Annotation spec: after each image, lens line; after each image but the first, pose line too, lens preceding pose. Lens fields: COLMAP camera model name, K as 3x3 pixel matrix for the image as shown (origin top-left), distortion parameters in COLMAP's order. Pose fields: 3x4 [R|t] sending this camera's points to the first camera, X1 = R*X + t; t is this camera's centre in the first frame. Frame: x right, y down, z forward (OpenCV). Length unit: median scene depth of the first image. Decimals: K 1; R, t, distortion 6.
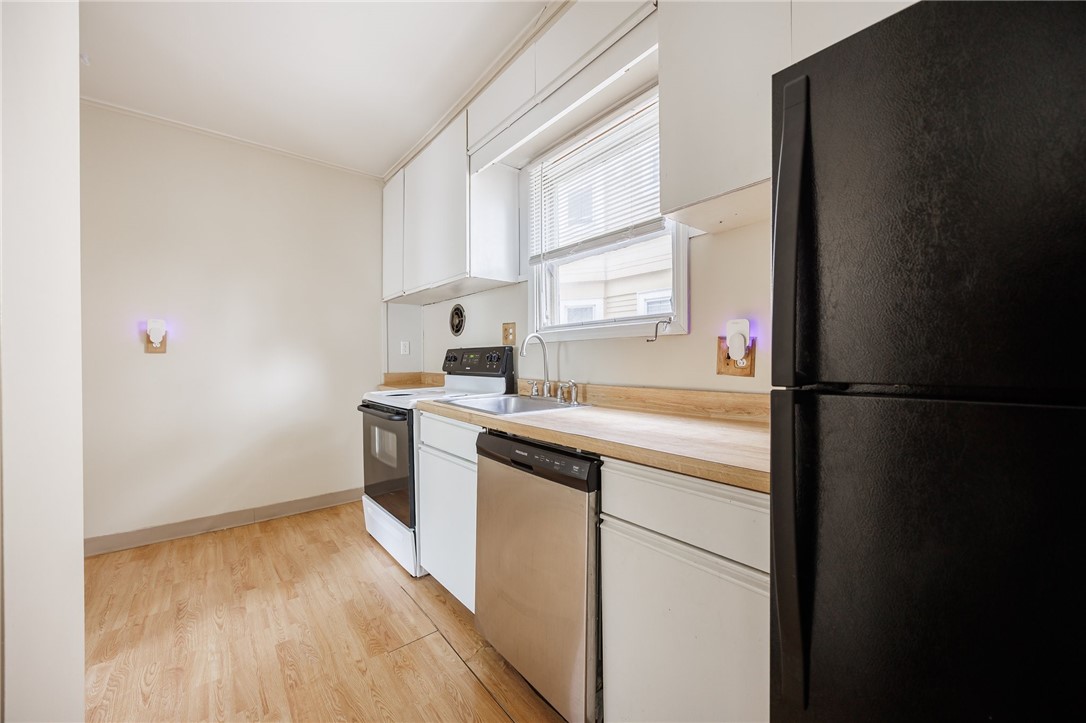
lens RADIAL K [[406.6, 0, 545.5], [0, 406.6, 361.0], [0, 0, 1]] dist [-0.001492, -0.000067]
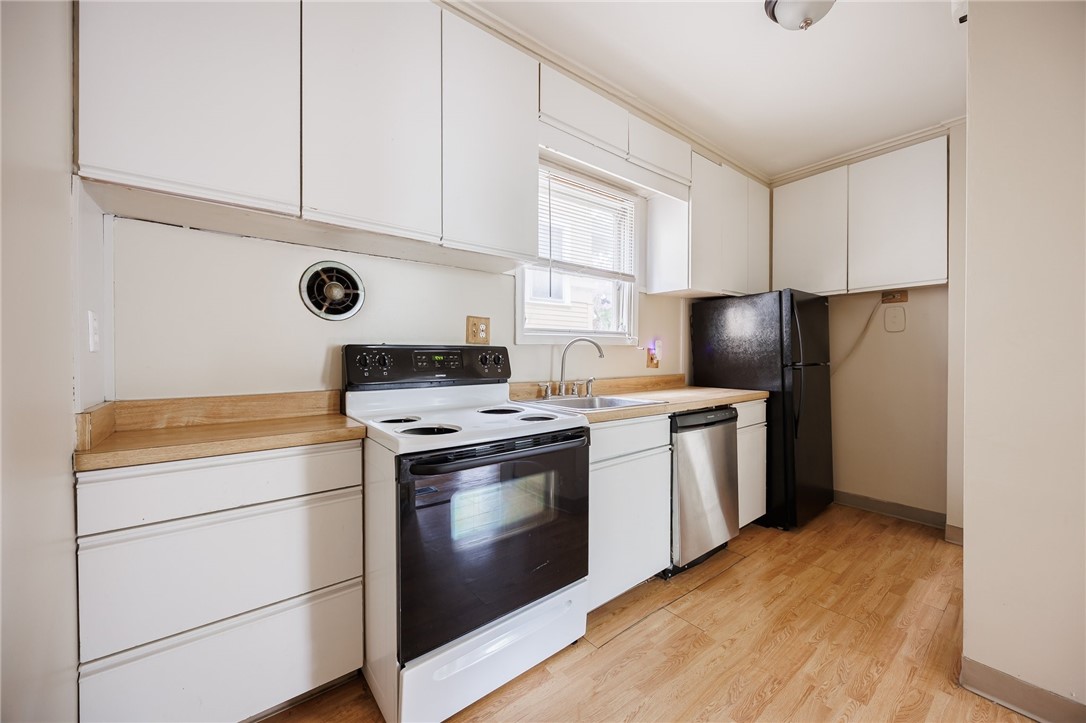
lens RADIAL K [[406.6, 0, 545.5], [0, 406.6, 361.0], [0, 0, 1]] dist [-0.001492, -0.000067]
pose [[0.028215, -0.008608, 0.999565, -1.365660], [0.008955, 0.999925, 0.008358, -0.016941], [-0.999562, 0.008715, 0.028290, 1.280588]]
